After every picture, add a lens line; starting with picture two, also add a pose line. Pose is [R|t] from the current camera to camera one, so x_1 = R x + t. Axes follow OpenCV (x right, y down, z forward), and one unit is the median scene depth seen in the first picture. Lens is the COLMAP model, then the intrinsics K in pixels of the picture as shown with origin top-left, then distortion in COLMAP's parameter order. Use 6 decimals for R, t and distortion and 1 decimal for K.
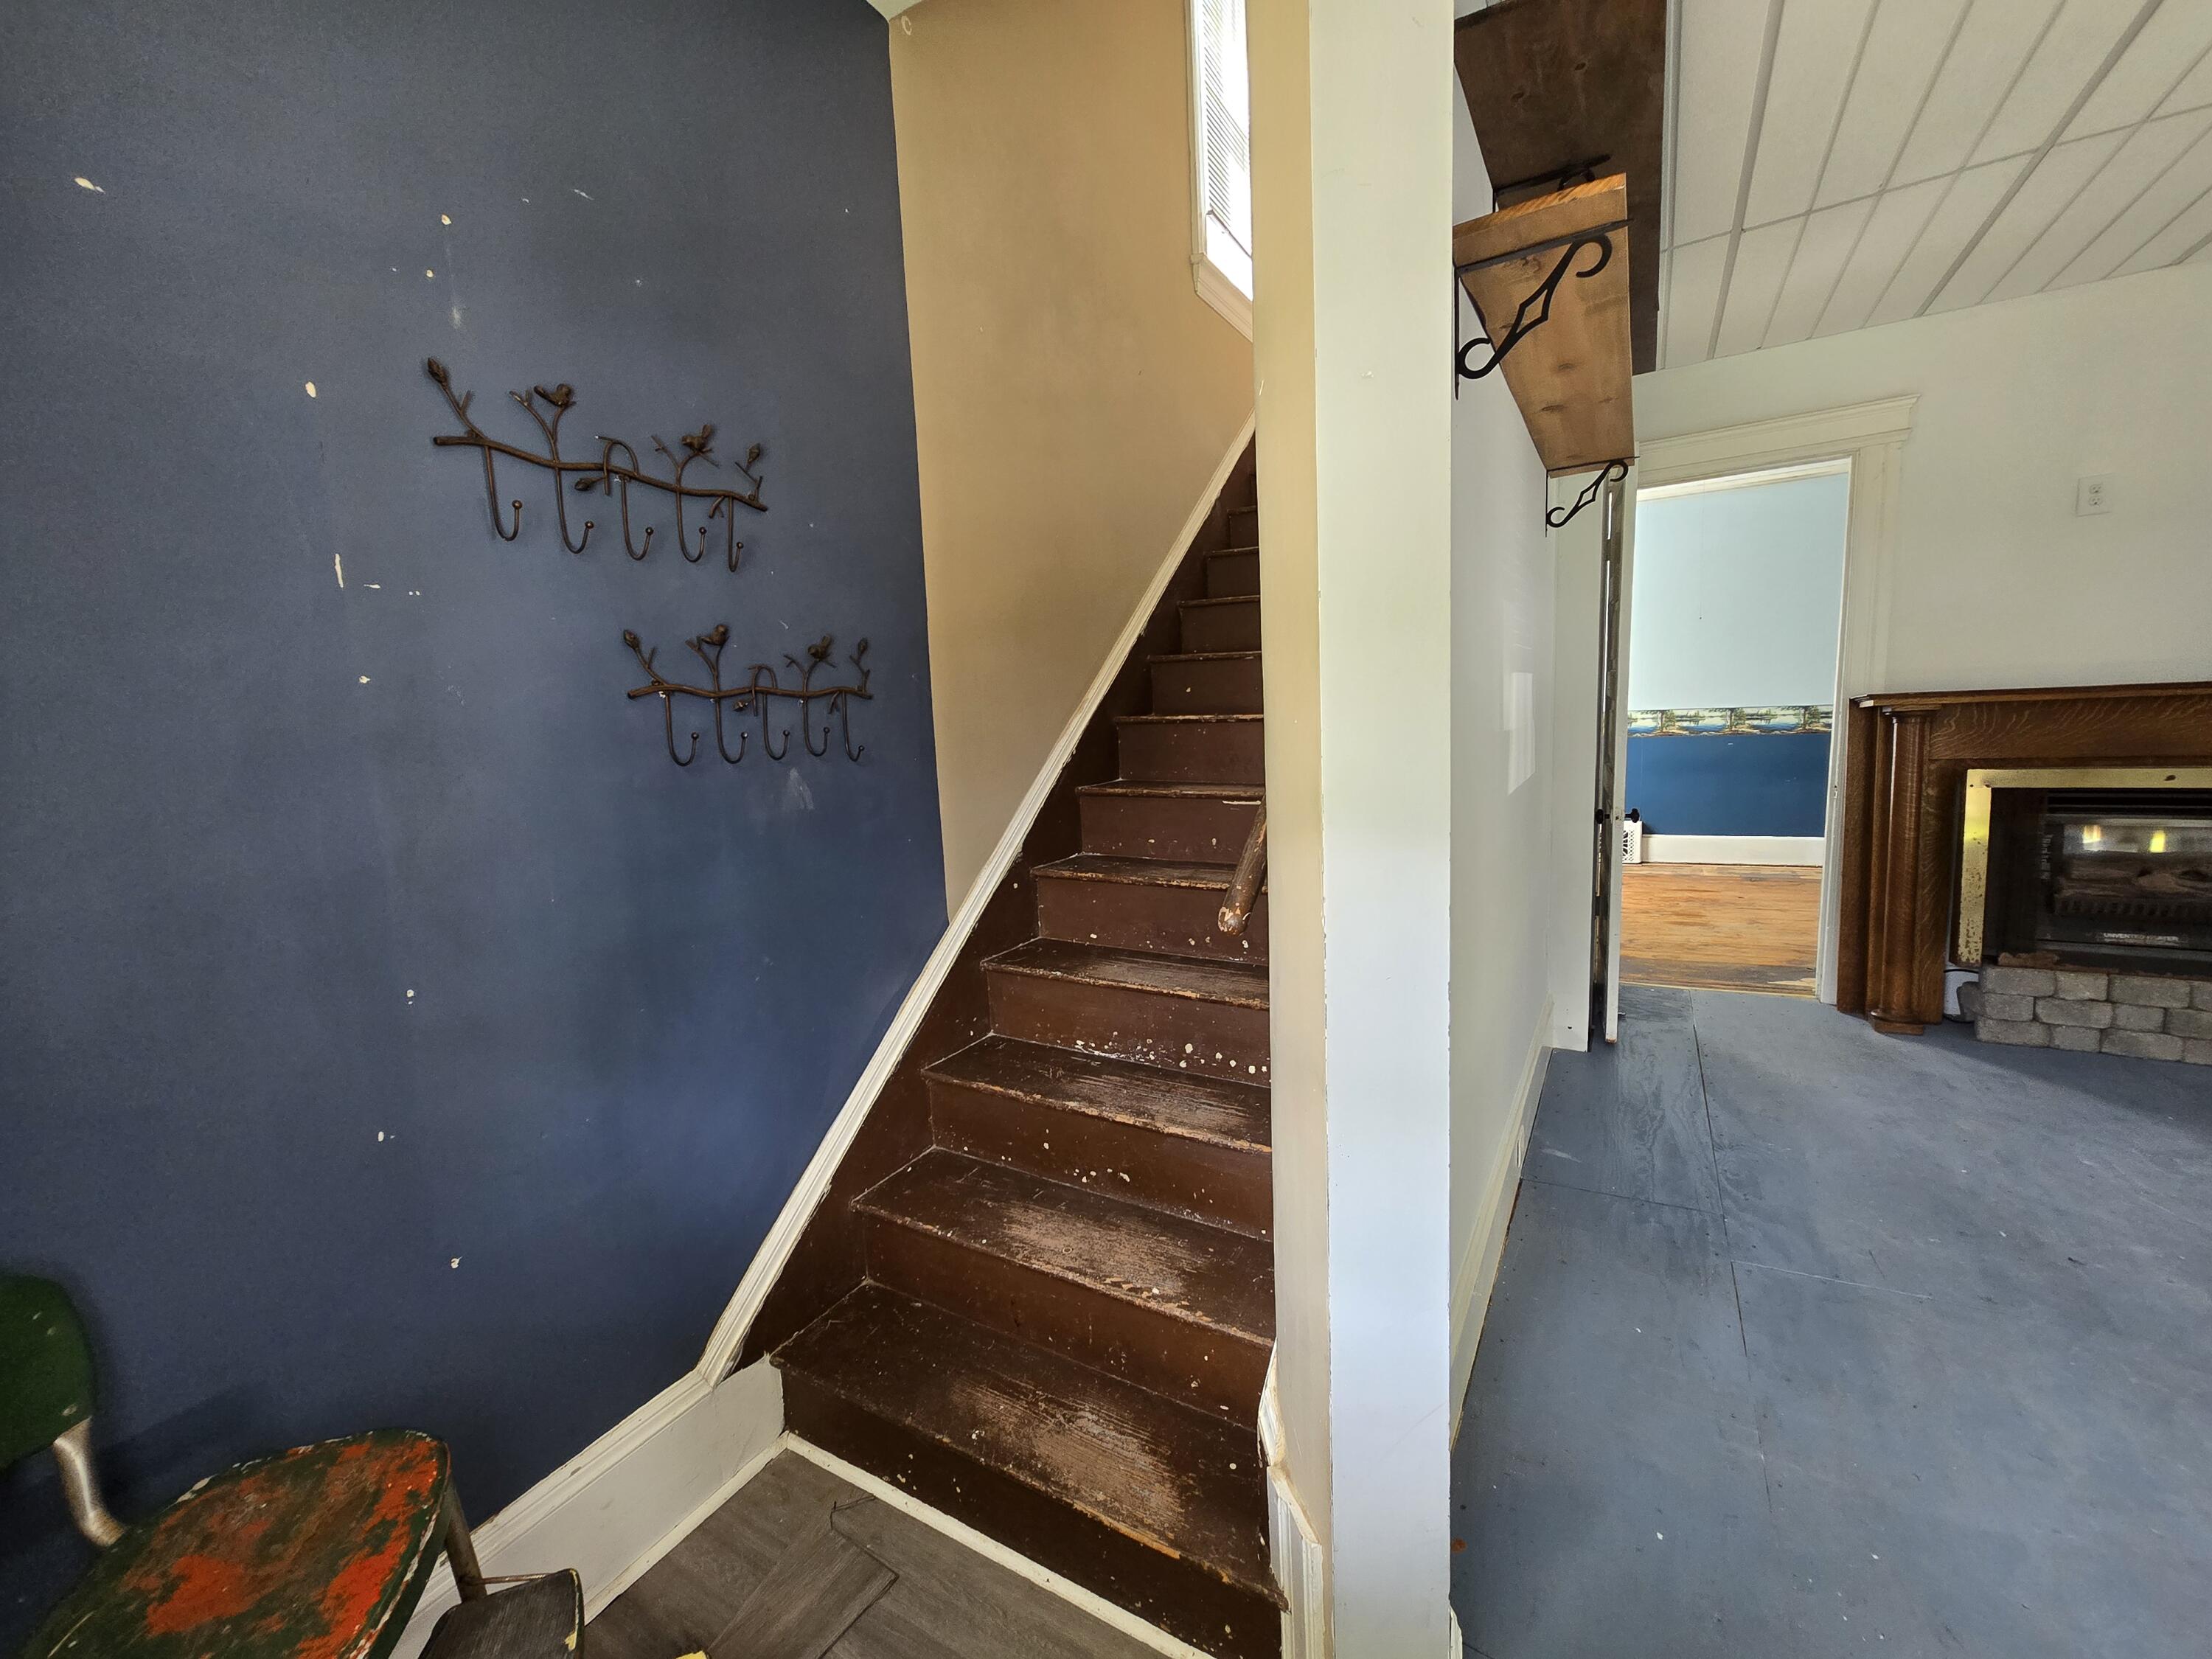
lens RADIAL K [[917.1, 0, 1106.0], [0, 917.1, 829.5], [0, 0, 1]] dist [0.003692, 0.000934]
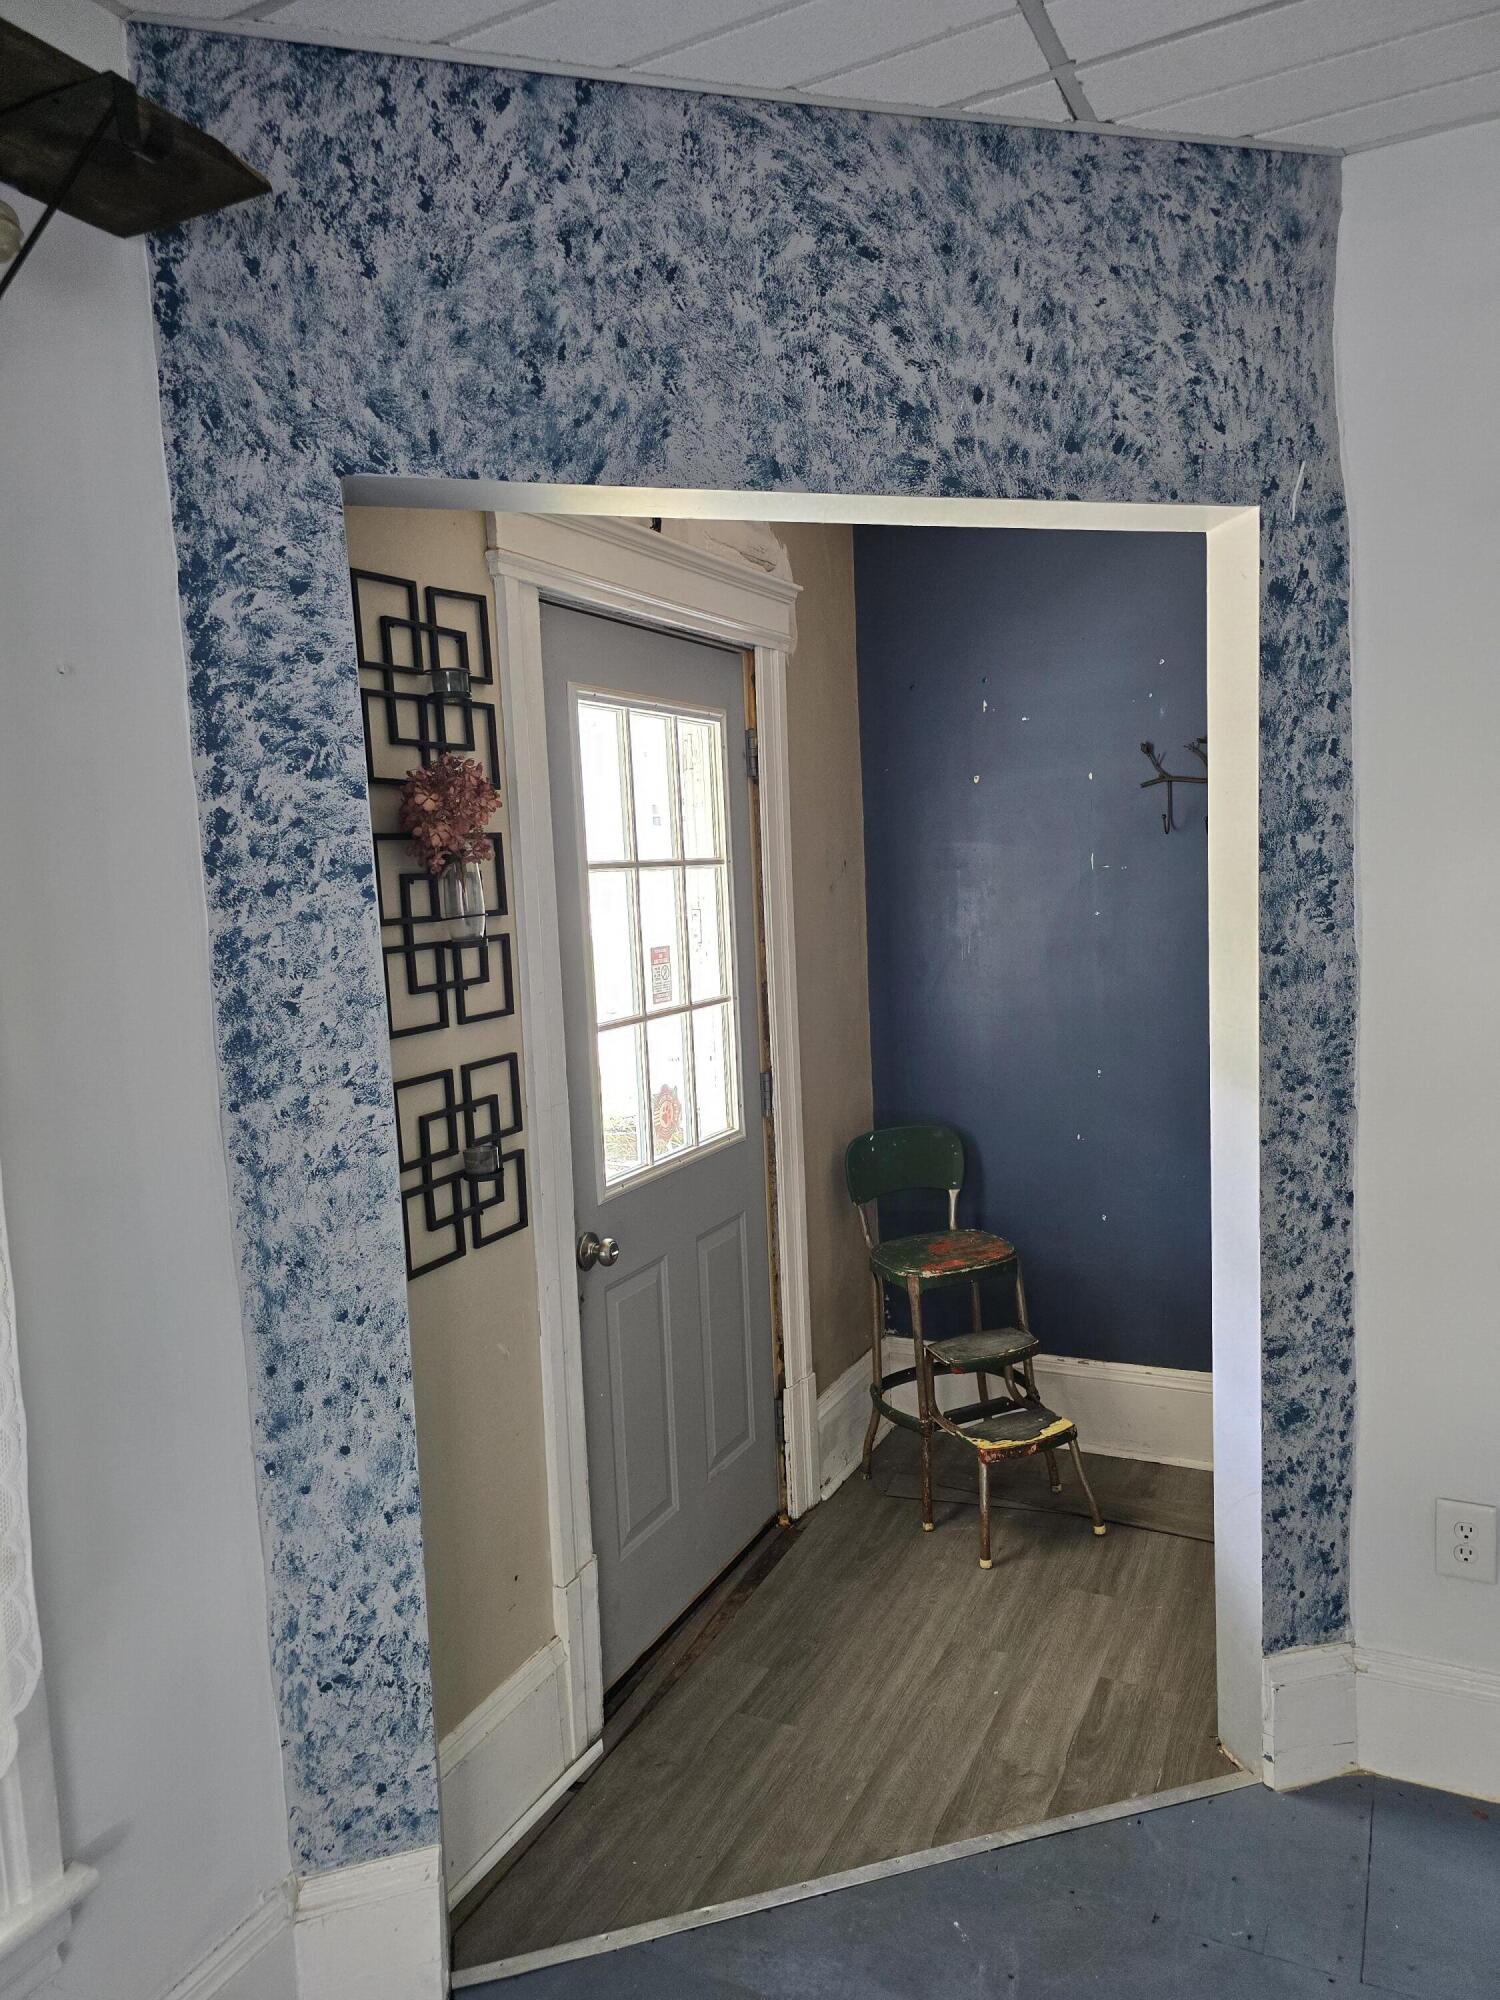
lens RADIAL K [[1334.7, 0, 757.4], [0, 1334.7, 1022.4], [0, 0, 1]] dist [0.039955, -0.030237]
pose [[0.069531, 0.154268, -0.985579, 0.744141], [-0.082935, 0.985444, 0.148396, -0.107624], [0.994126, 0.071421, 0.081313, 0.012442]]
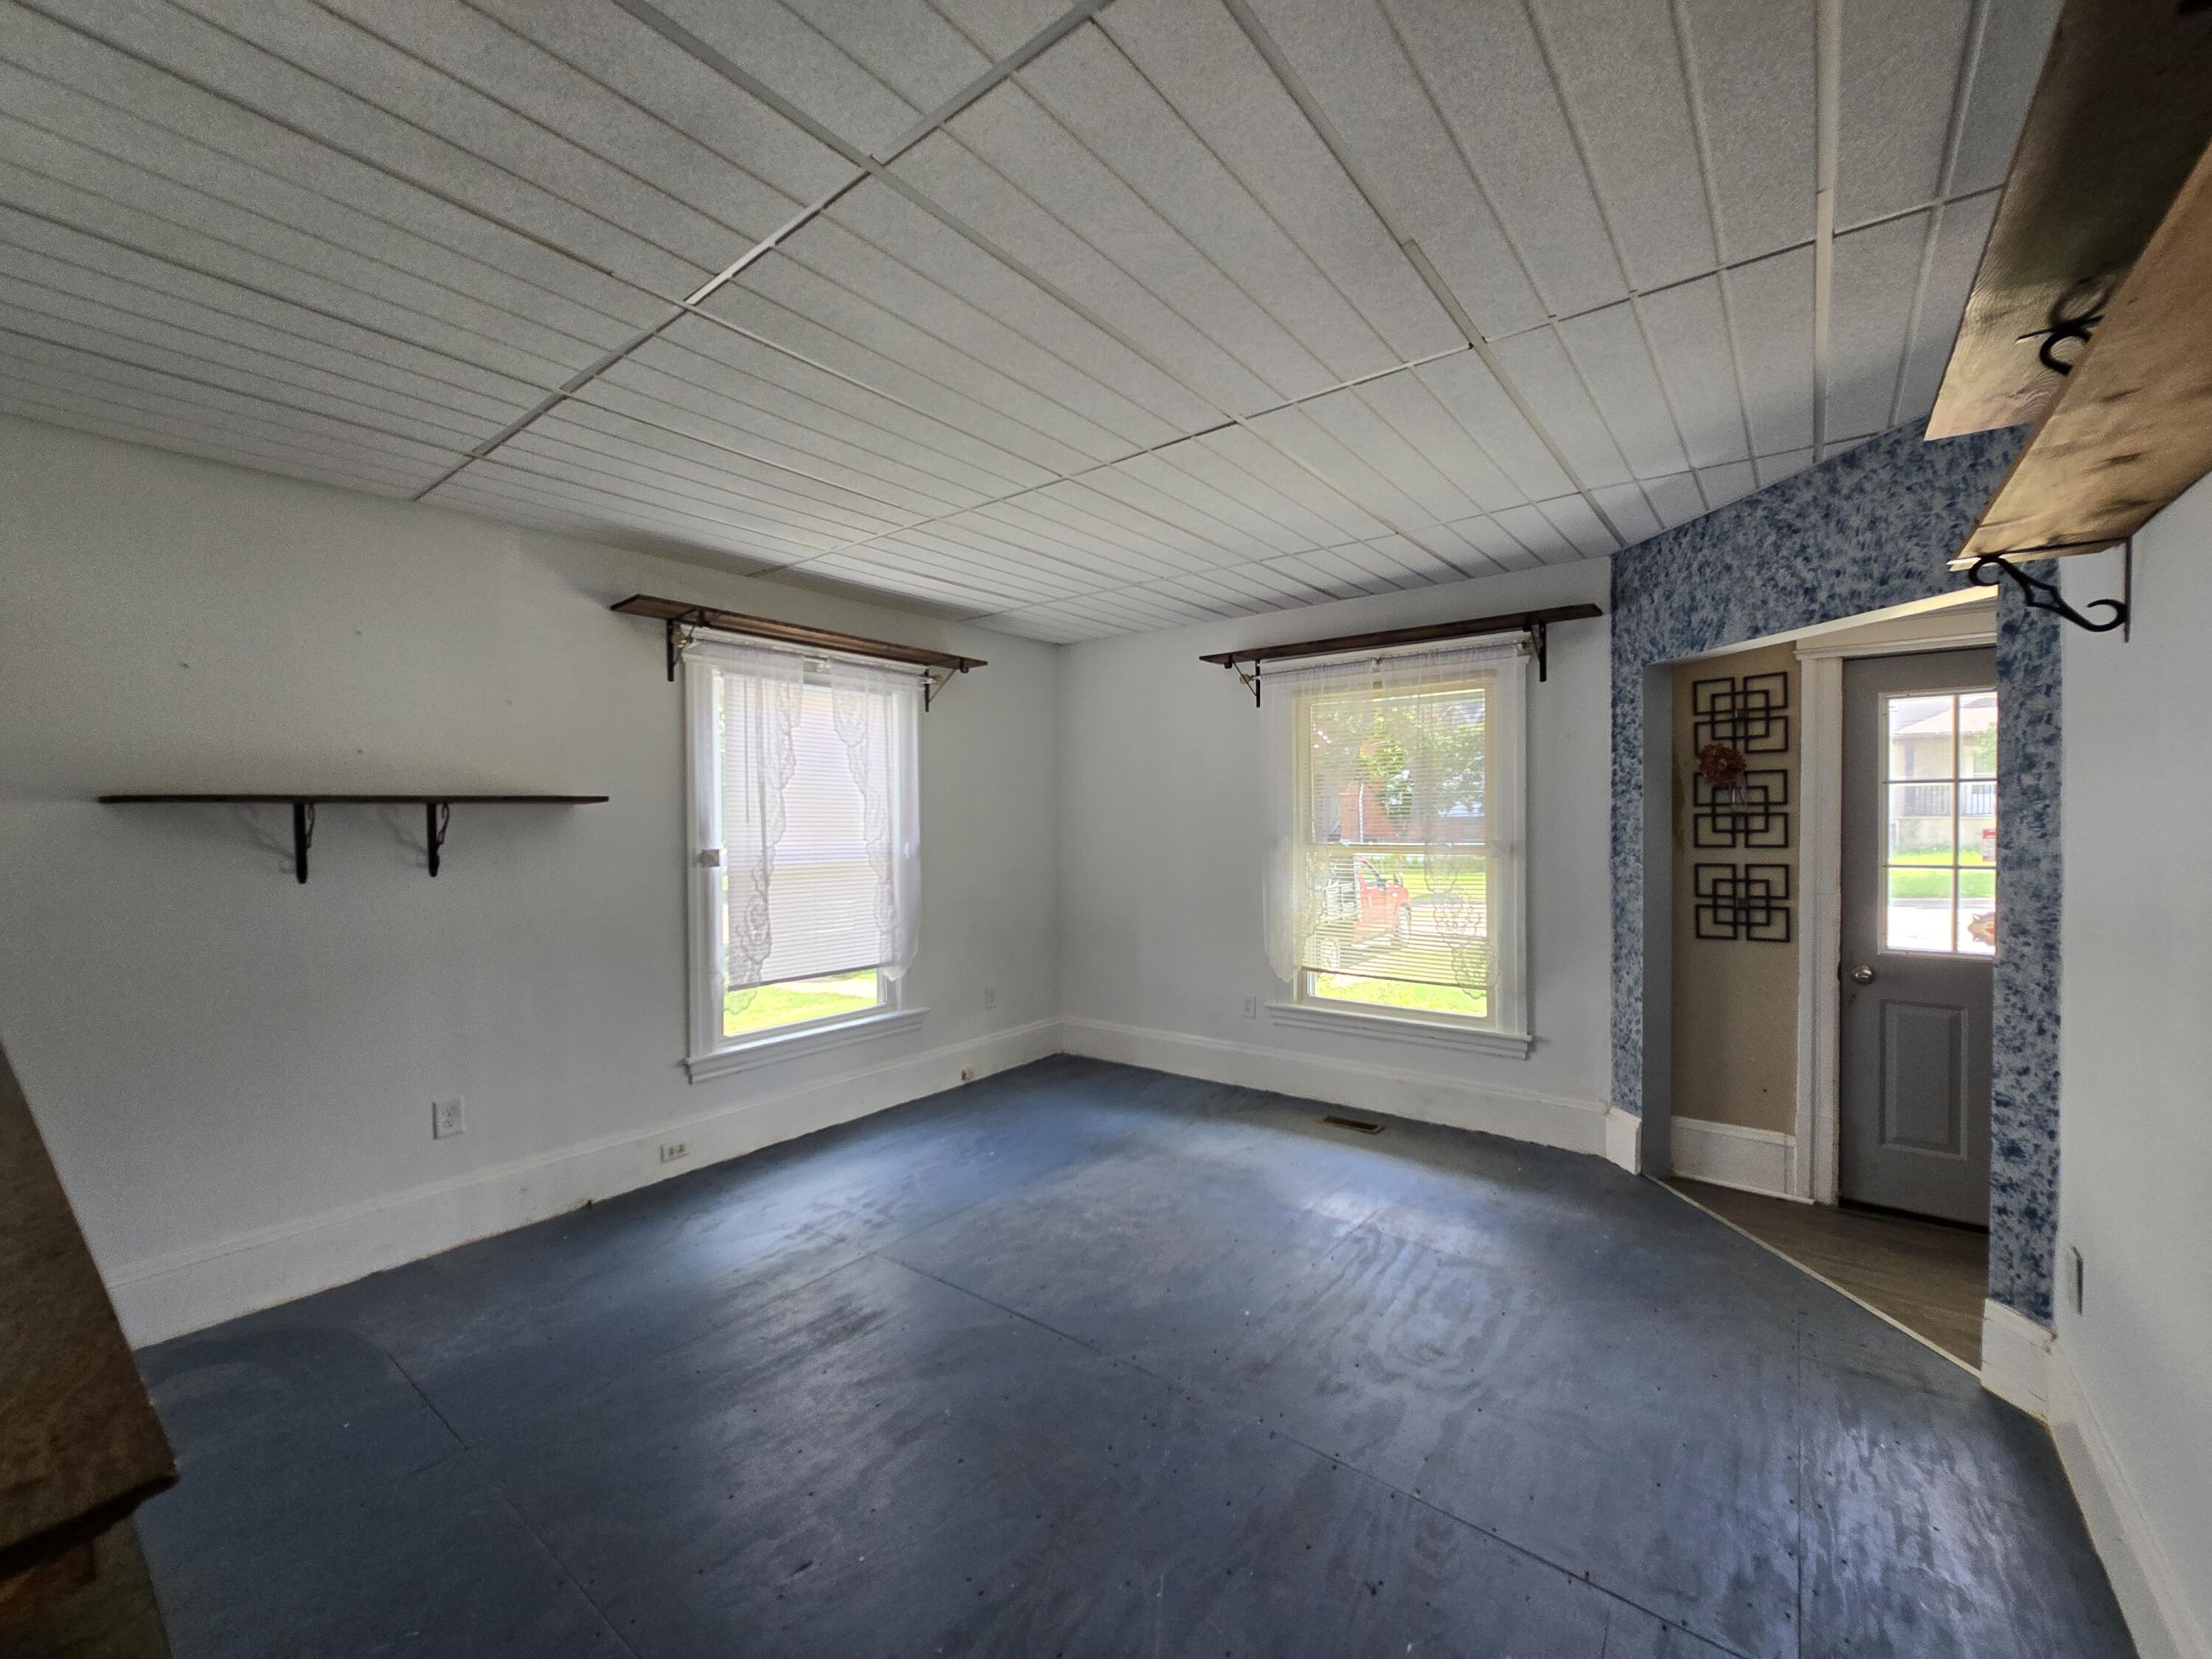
lens RADIAL K [[903.6, 0, 1097.7], [0, 903.6, 827.2], [0, 0, 1]] dist [-0.000488, 0.000856]
pose [[-0.989132, 0.053562, 0.136925, 0.716640], [0.072399, 0.987988, 0.136524, -0.229585], [-0.127968, 0.144954, -0.981128, 1.102380]]
